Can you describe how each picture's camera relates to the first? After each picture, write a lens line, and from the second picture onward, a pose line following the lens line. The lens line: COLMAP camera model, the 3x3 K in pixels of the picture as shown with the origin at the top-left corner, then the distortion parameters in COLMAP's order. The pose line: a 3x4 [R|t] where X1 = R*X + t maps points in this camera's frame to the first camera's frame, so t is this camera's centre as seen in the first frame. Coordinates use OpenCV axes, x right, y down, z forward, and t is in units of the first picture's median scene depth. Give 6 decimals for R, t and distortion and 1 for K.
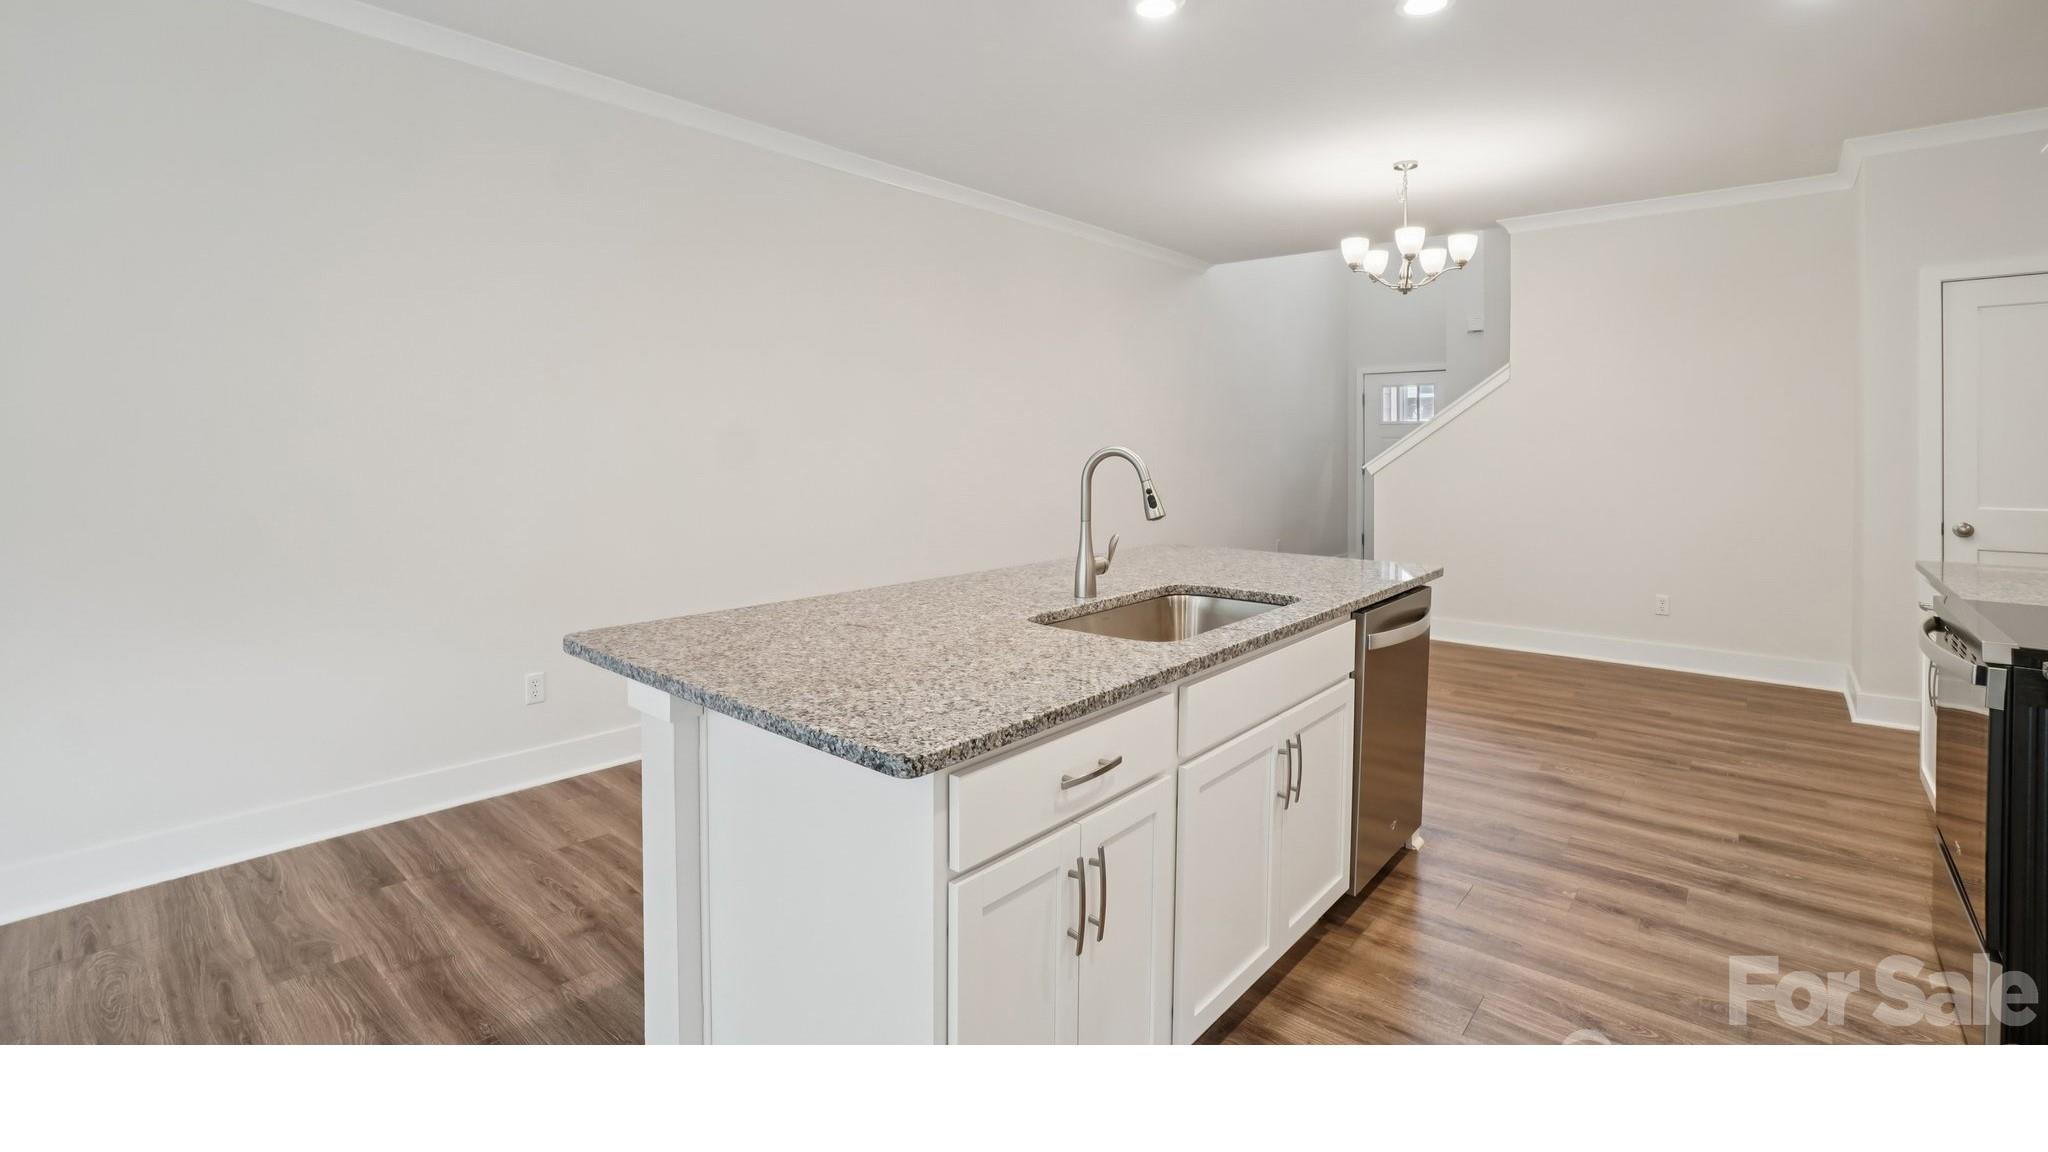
lens RADIAL K [[910.1, 0, 1071.8], [0, 910.1, 463.7], [0, 0, 1]] dist [-0.052048, 0.016755]
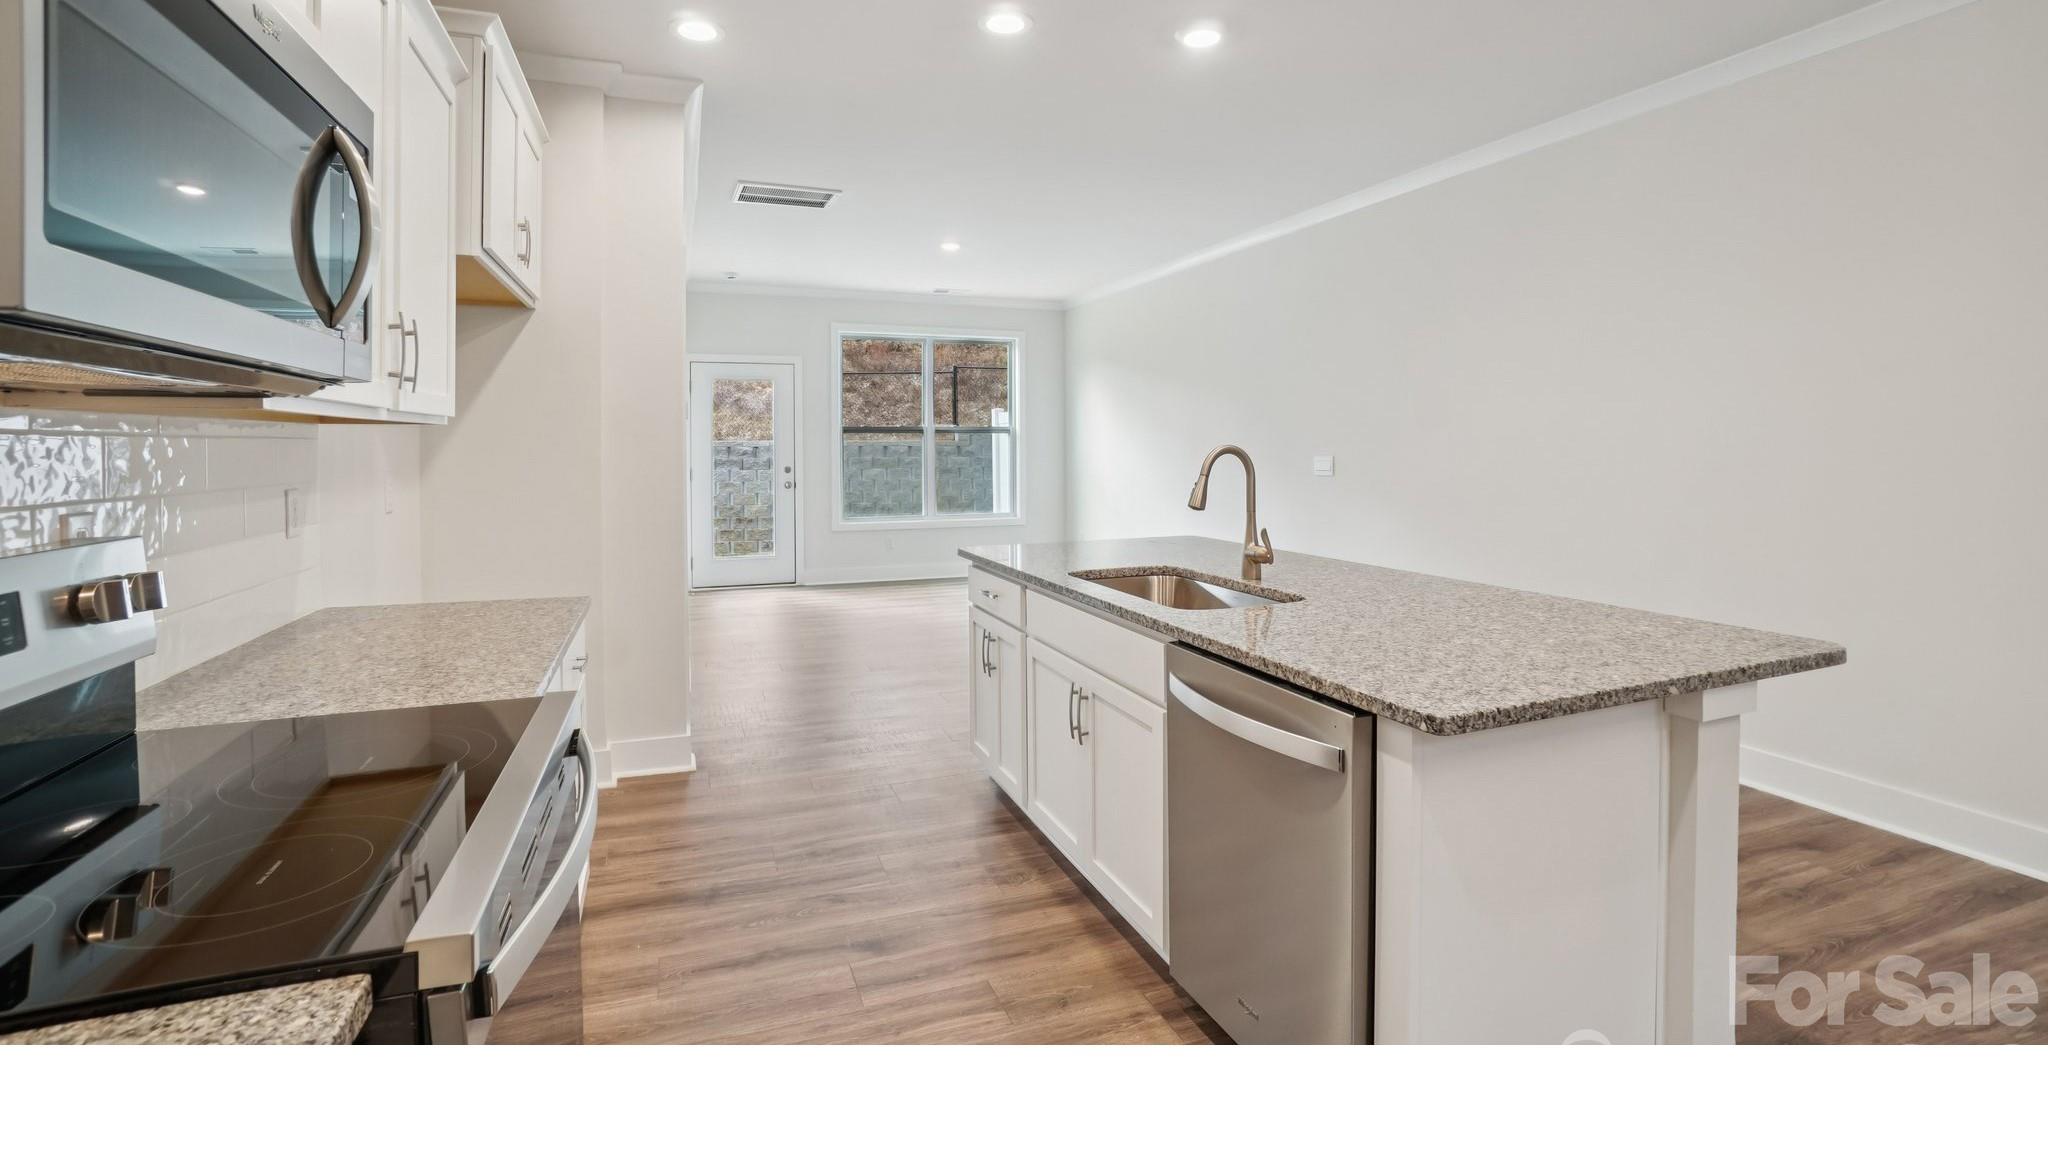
lens RADIAL K [[910.1, 0, 1013.0], [0, 910.1, 454.3], [0, 0, 1]] dist [-0.052048, 0.016755]
pose [[-0.510909, 0.015612, -0.859493, 0.803501], [-0.008274, 0.999699, 0.023077, -0.021657], [0.859595, 0.018902, -0.510626, 0.933008]]
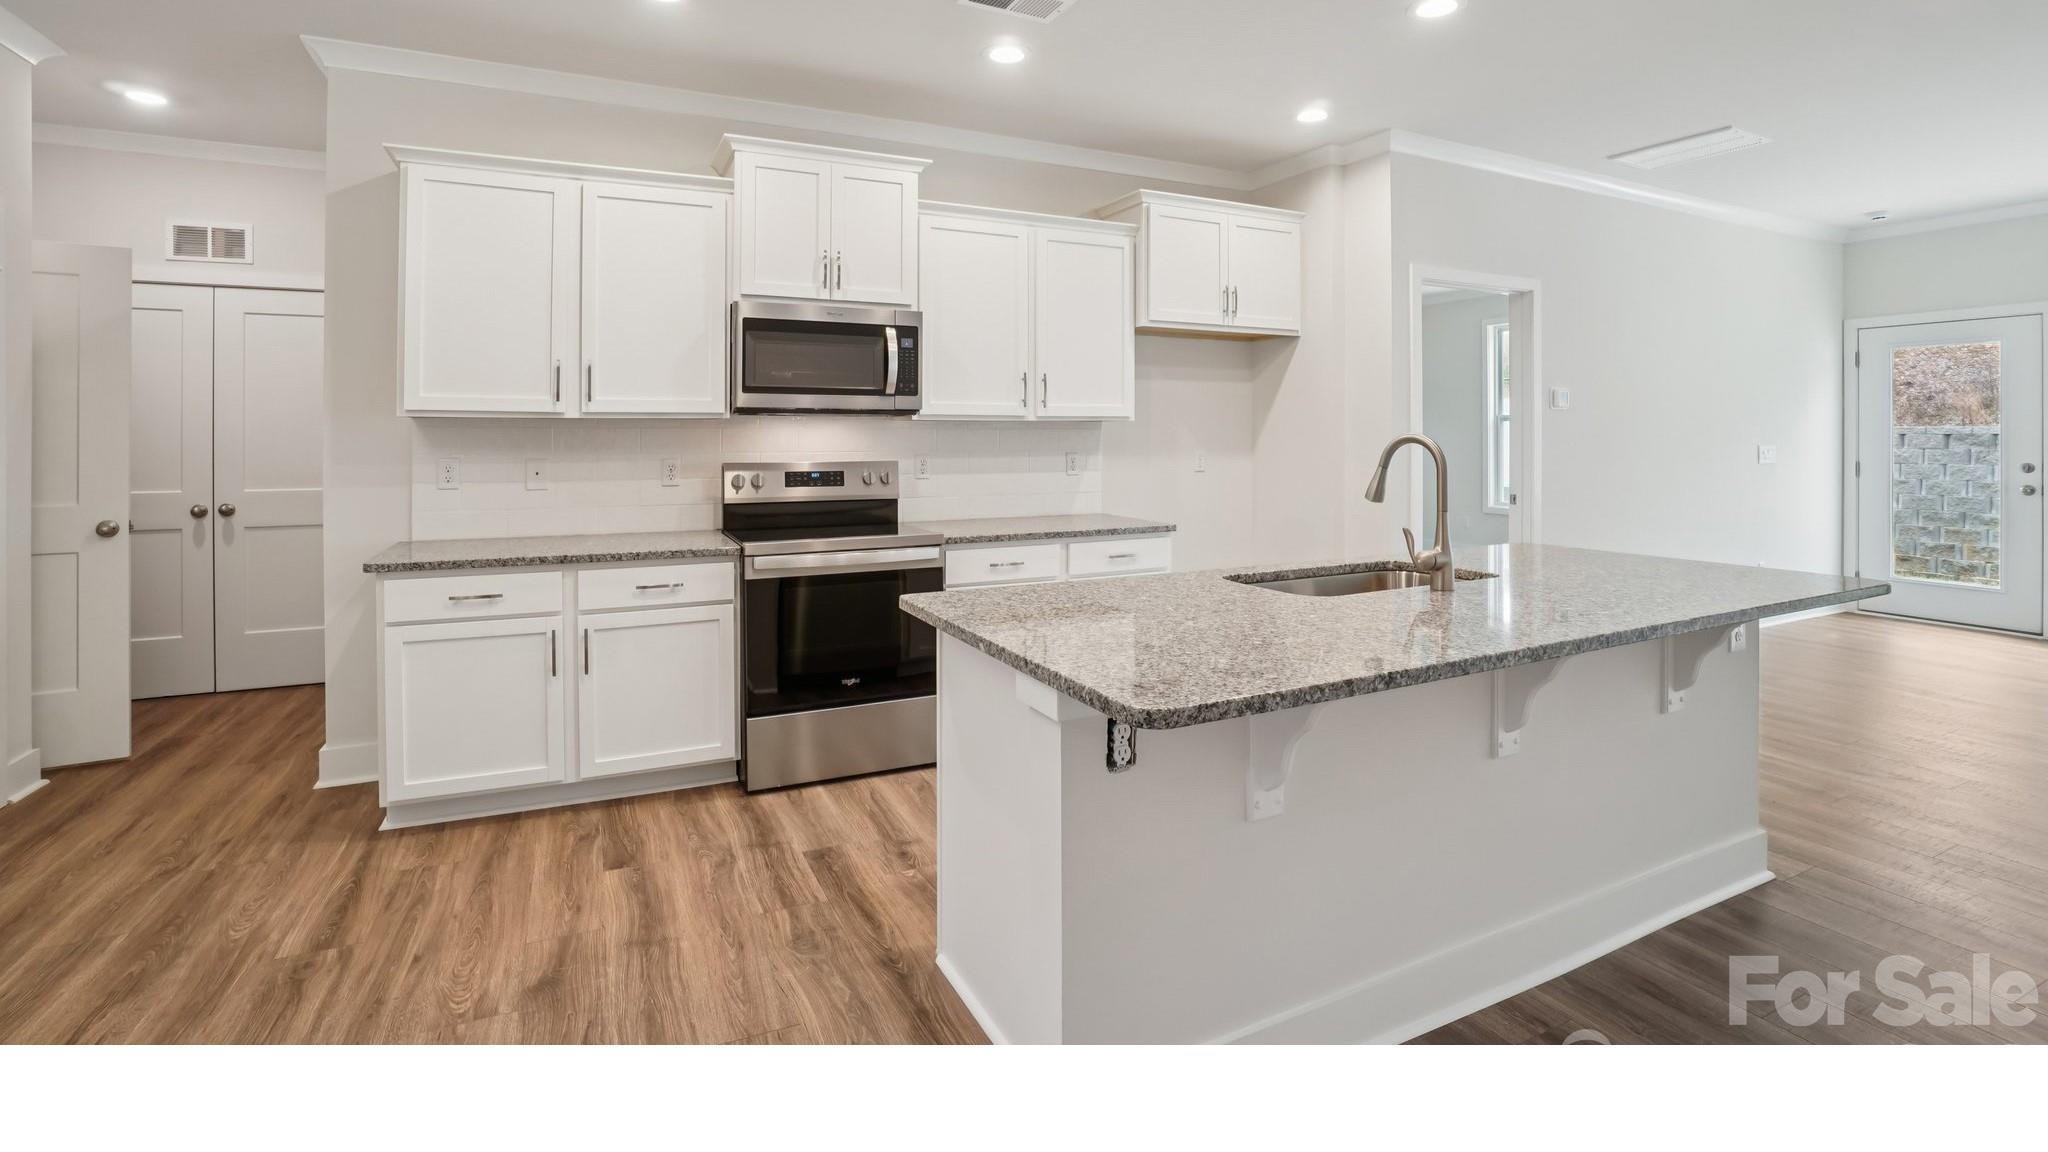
lens RADIAL K [[910.1, 0, 1004.5], [0, 910.1, 435.4], [0, 0, 1]] dist [-0.052048, 0.016755]
pose [[-0.901541, 0.003843, 0.432676, 0.011233], [0.011746, 0.999809, 0.015595, -0.026987], [-0.432534, 0.019142, -0.901415, 1.463094]]
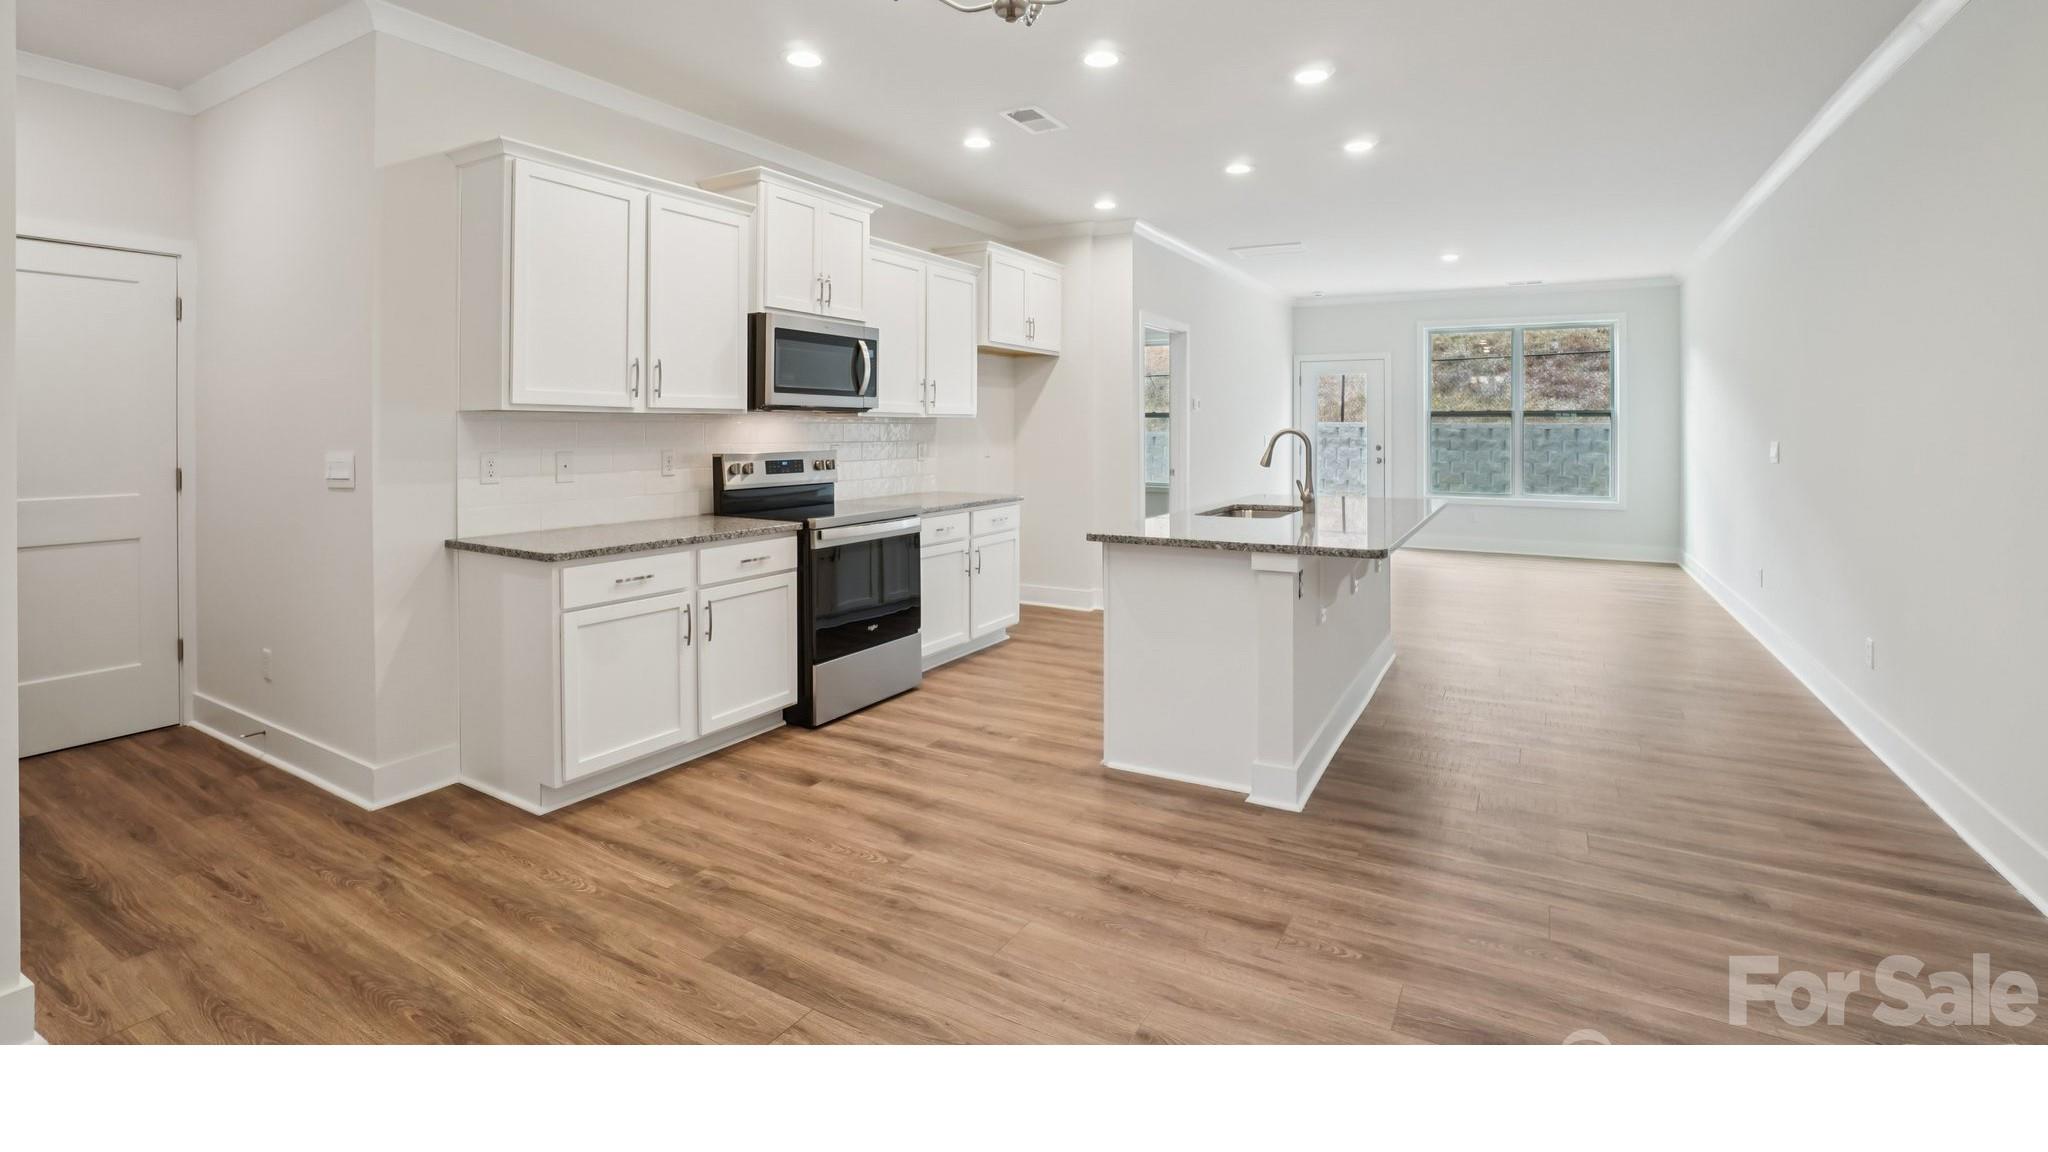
lens RADIAL K [[910.1, 0, 996.0], [0, 910.1, 434.2], [0, 0, 1]] dist [-0.052048, 0.016755]
pose [[-0.991433, 0.003853, -0.130560, 0.604931], [0.000469, 0.999663, 0.025936, -0.038704], [0.130616, 0.025653, -0.991101, 1.896103]]
